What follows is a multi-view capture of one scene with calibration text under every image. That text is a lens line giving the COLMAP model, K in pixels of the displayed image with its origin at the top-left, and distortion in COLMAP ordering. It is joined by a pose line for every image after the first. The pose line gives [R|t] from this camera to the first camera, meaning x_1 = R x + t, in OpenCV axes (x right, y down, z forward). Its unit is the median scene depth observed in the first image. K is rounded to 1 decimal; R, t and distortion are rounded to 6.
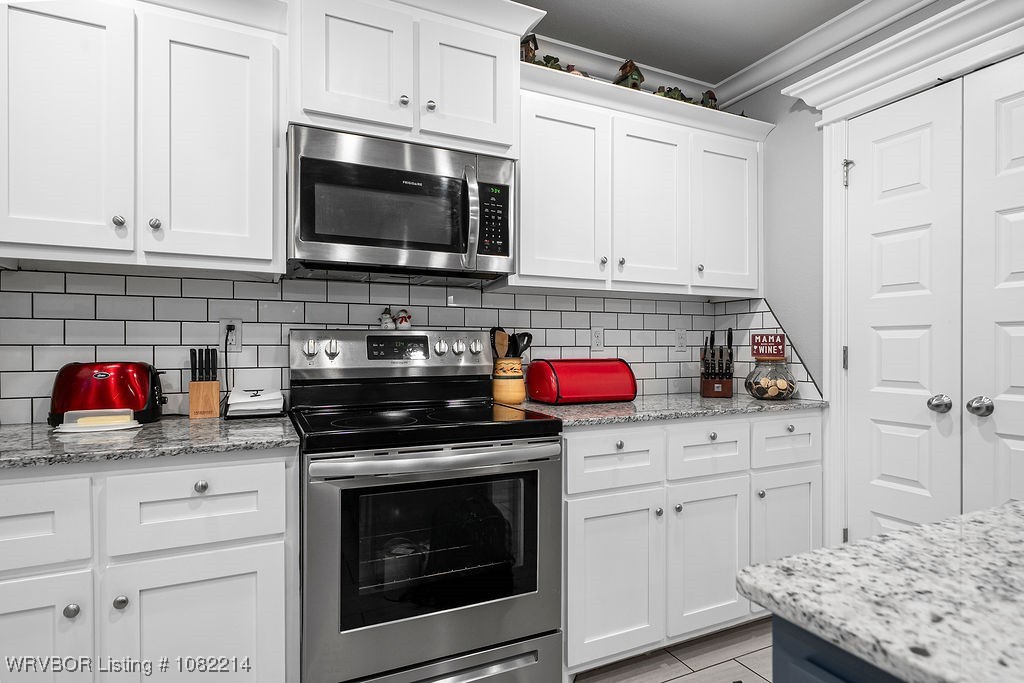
lens RADIAL K [[547.6, 0, 505.4], [0, 547.6, 350.8], [0, 0, 1]] dist [0.002346, 0.000543]
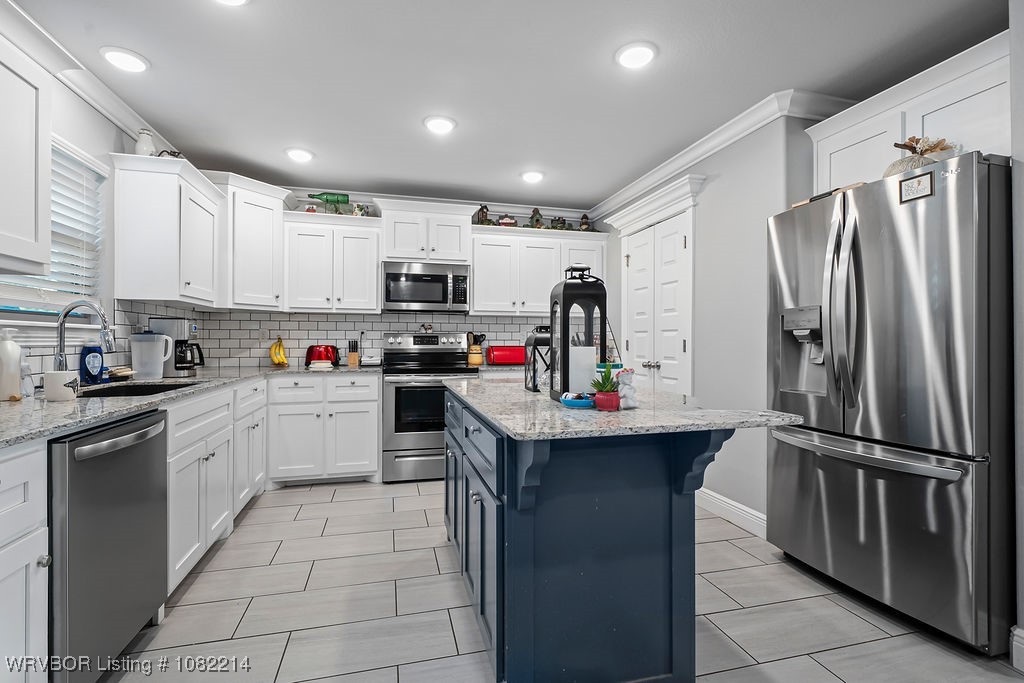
lens RADIAL K [[474.0, 0, 512.0], [0, 474.0, 341.5], [0, 0, 1]] dist [0.001216, 0.000180]
pose [[0.985079, 0.002333, -0.172087, 0.587837], [-0.003527, 0.999972, -0.006633, 0.012785], [0.172067, 0.007141, 0.985059, -1.101403]]
